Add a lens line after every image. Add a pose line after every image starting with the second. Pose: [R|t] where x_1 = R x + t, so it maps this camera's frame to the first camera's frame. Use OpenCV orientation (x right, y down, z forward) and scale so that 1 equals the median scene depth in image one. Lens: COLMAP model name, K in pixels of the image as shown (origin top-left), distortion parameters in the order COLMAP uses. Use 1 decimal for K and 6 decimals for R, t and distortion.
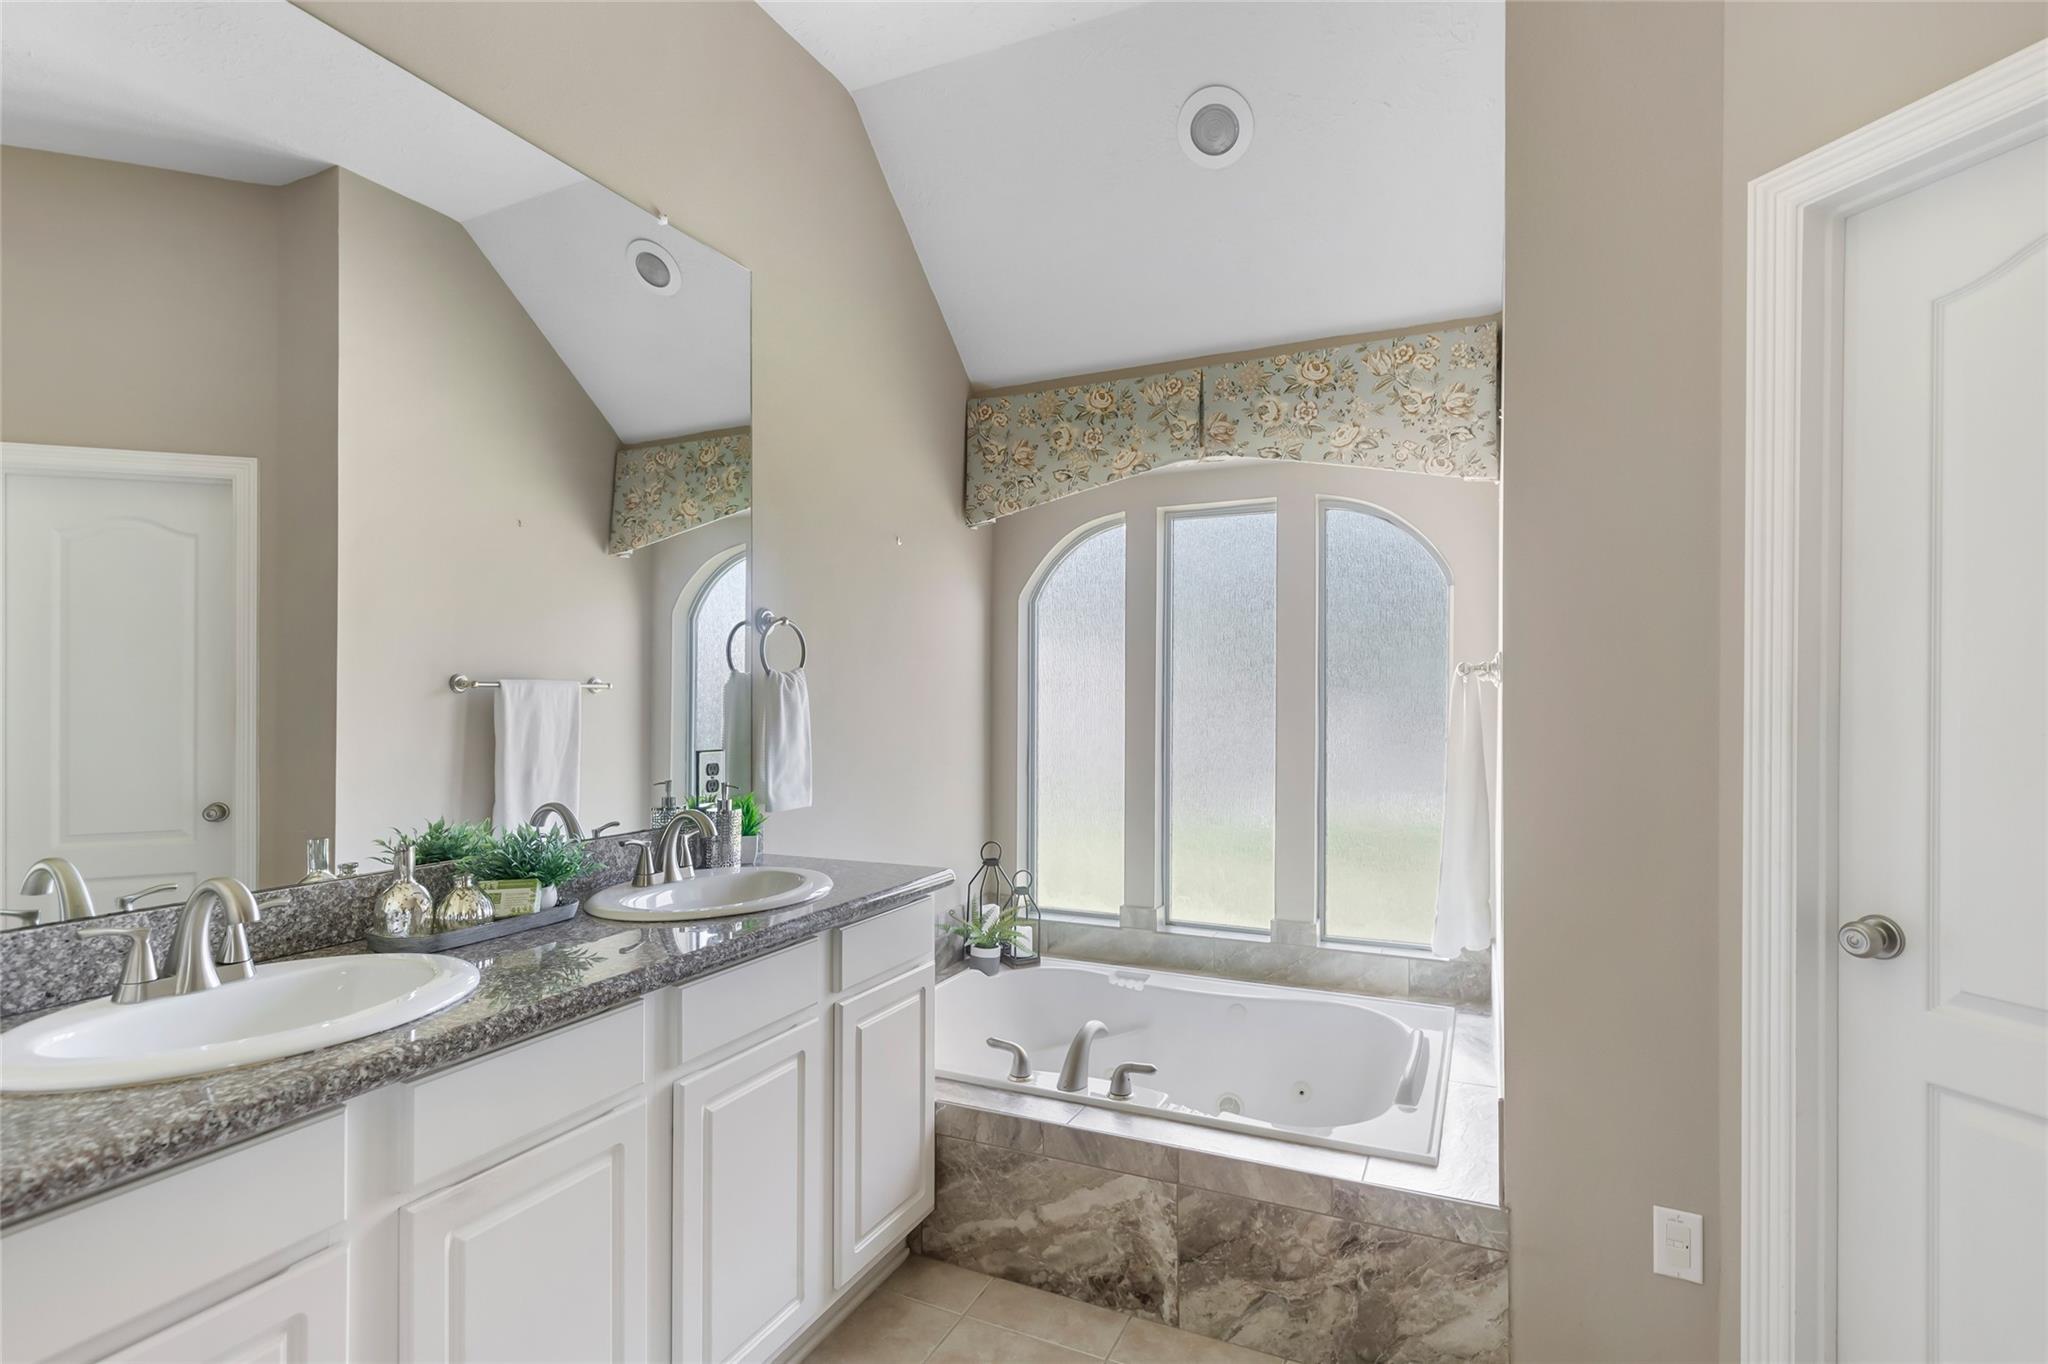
lens RADIAL K [[1008.1, 0, 1031.1], [0, 1008.1, 702.6], [0, 0, 1]] dist [0.014217, -0.000038]
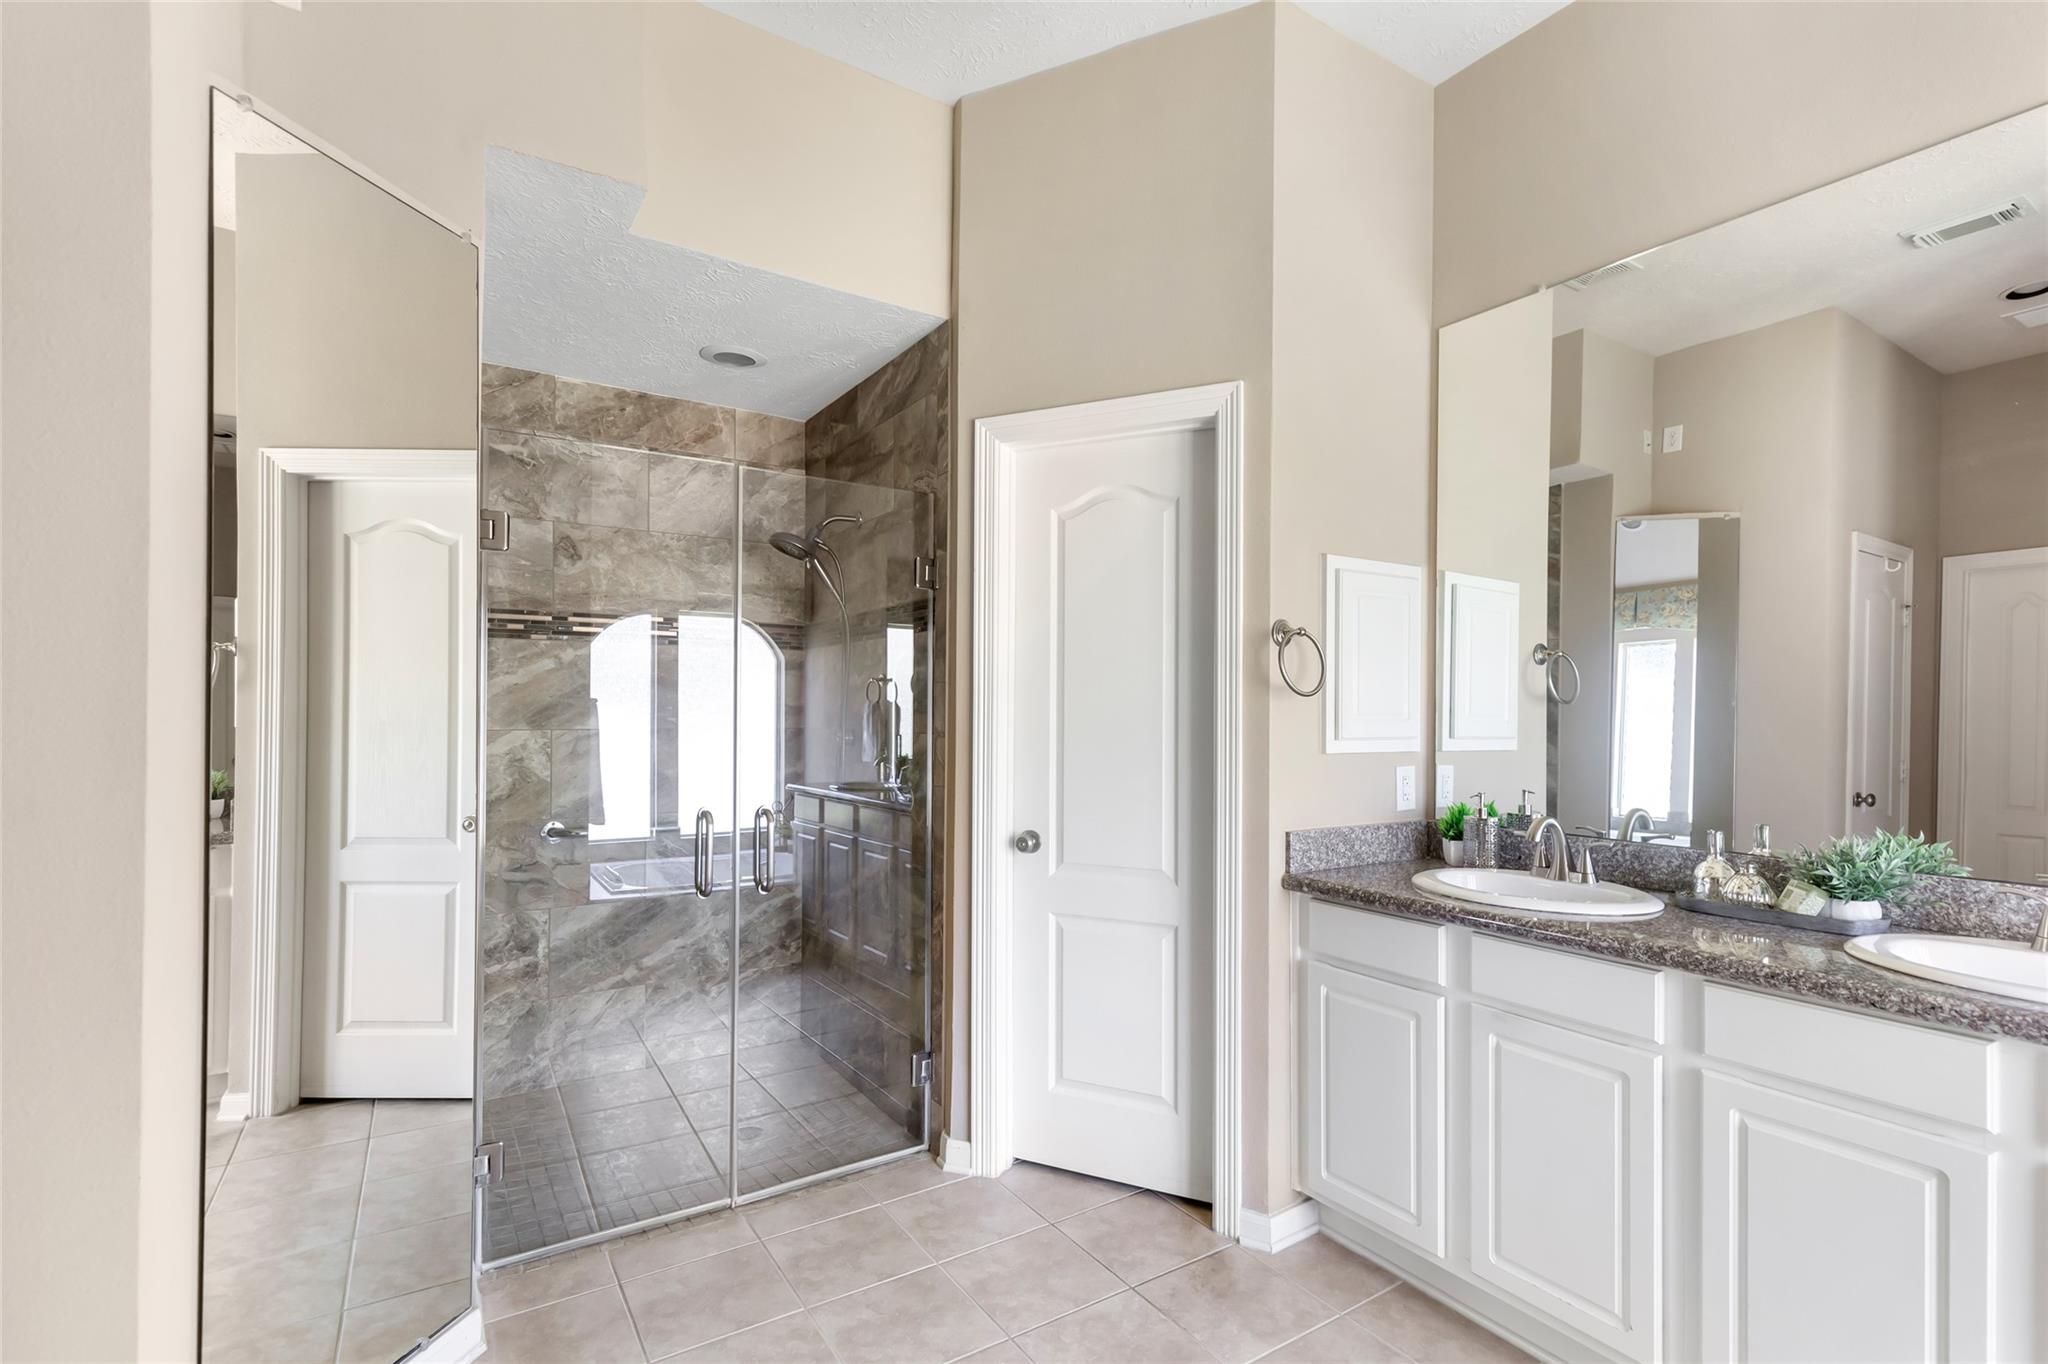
lens RADIAL K [[908.1, 0, 980.1], [0, 908.1, 698.0], [0, 0, 1]] dist [0.009984, -0.000310]
pose [[-0.571875, -0.013815, -0.820224, 0.578027], [-0.006215, 0.999902, -0.012508, -0.005229], [0.820317, -0.002055, -0.571905, 0.583888]]
